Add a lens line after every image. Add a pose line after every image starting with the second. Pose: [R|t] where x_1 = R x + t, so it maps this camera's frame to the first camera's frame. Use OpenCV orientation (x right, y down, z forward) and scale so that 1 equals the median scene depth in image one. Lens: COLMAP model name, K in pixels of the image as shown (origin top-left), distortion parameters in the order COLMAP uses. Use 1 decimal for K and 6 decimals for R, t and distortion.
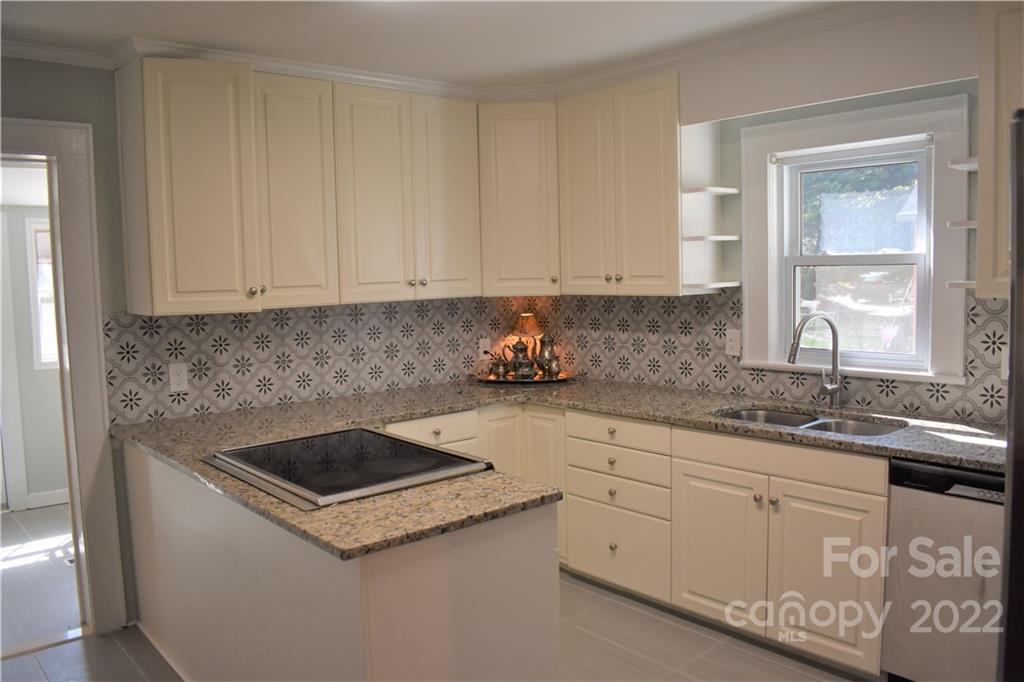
lens RADIAL K [[802.2, 0, 512.6], [0, 802.2, 338.8], [0, 0, 1]] dist [-0.088865, 0.006157]
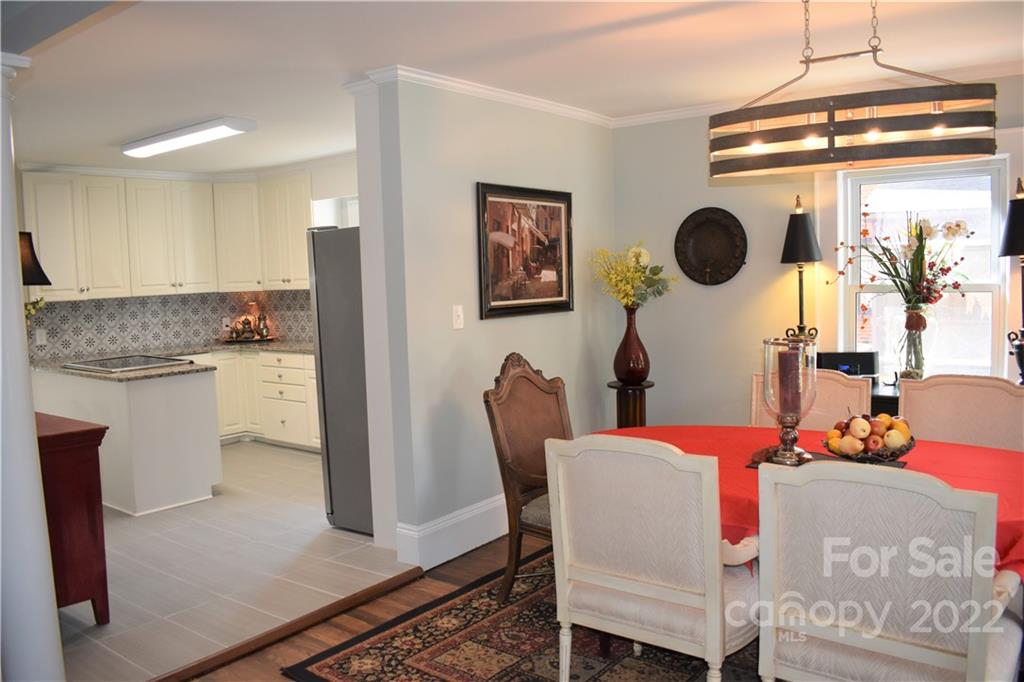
lens RADIAL K [[802.2, 0, 513.4], [0, 802.2, 342.1], [0, 0, 1]] dist [-0.088865, 0.006157]
pose [[0.981421, -0.023333, 0.190442, 0.274445], [0.024168, 0.999706, -0.002062, 0.079213], [-0.190338, 0.006626, 0.981696, -0.864776]]
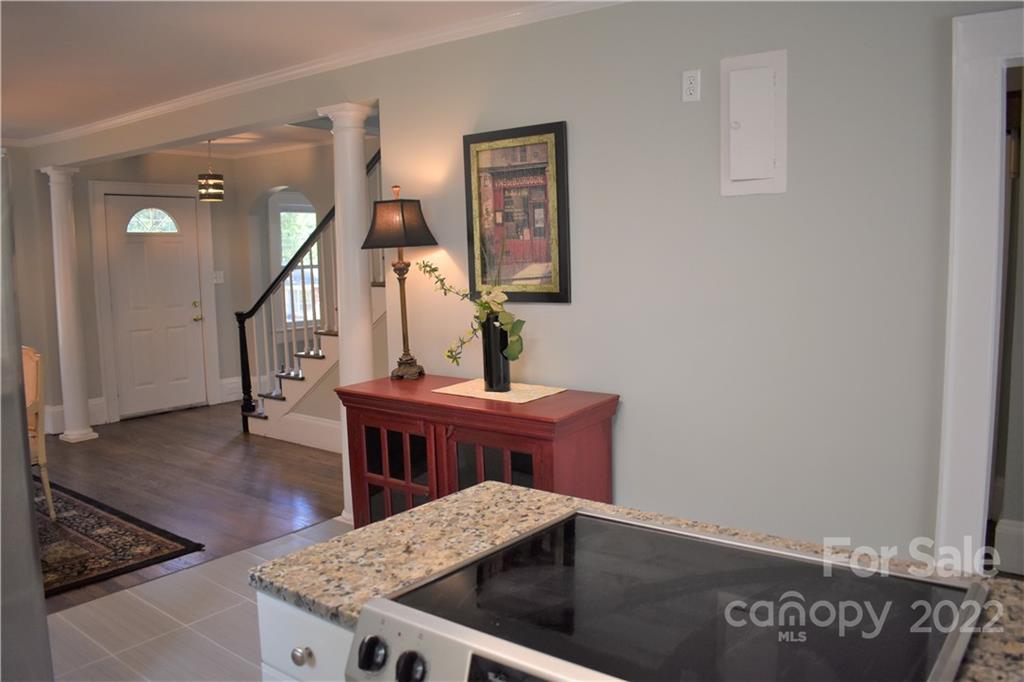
lens RADIAL K [[802.2, 0, 509.0], [0, 802.2, 339.4], [0, 0, 1]] dist [-0.088865, 0.006157]
pose [[-0.981091, 0.060180, -0.183955, -0.021306], [0.023757, 0.980688, 0.194129, -0.062211], [0.192085, 0.186088, -0.963574, 0.905423]]
